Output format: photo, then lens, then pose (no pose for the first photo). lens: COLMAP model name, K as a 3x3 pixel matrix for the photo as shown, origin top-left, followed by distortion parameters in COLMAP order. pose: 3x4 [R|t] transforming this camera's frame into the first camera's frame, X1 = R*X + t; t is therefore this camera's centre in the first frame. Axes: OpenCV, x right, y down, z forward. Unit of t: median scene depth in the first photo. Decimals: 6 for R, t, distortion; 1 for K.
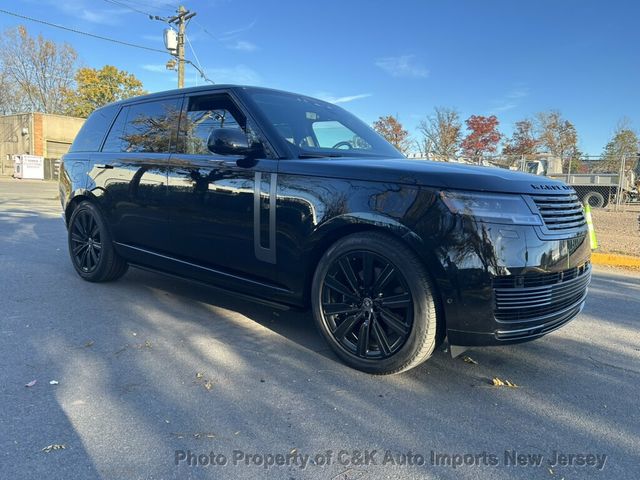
lens RADIAL K [[483.5, 0, 327.3], [0, 483.5, 239.7], [0, 0, 1]] dist [0.060542, -0.053566]
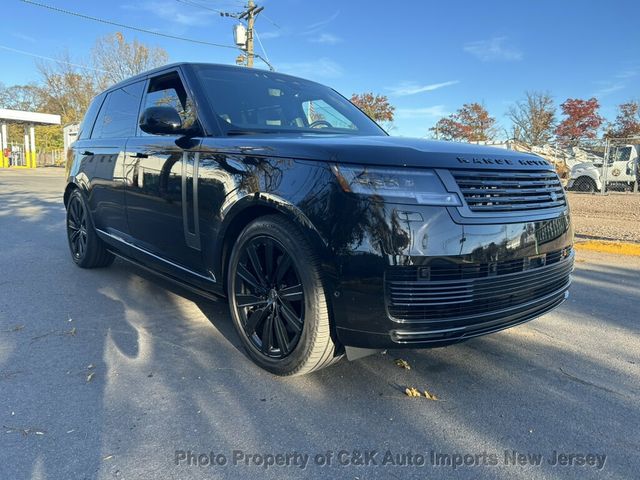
lens RADIAL K [[490.8, 0, 323.8], [0, 490.8, 239.2], [0, 0, 1]] dist [0.038332, -0.033756]
pose [[0.984435, 0.010973, -0.175408, 0.141875], [-0.008950, 0.999884, 0.012324, 0.007249], [0.175523, -0.010562, 0.984419, 0.055811]]
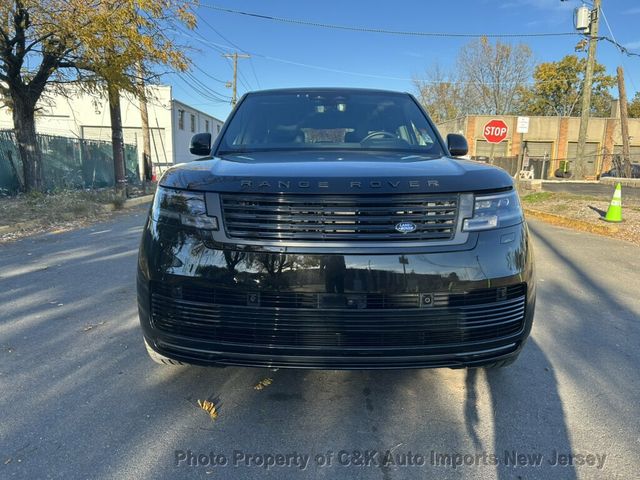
lens RADIAL K [[491.6, 0, 320.0], [0, 491.6, 240.0], [0, 0, 1]] dist [0.043867, -0.042109]
pose [[0.628146, 0.090516, -0.772813, 0.470797], [-0.083332, 0.995324, 0.048845, -0.027001], [0.773620, 0.033719, 0.632751, 0.242664]]
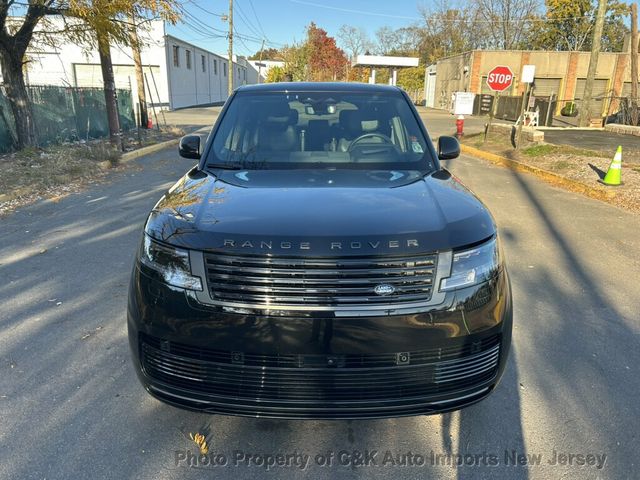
lens RADIAL K [[490.9, 0, 320.1], [0, 490.9, 235.6], [0, 0, 1]] dist [0.056709, -0.063604]
pose [[0.626139, 0.184499, -0.757568, 0.473872], [-0.082675, 0.981834, 0.170785, -0.112879], [0.775316, -0.044303, 0.630018, 0.248555]]
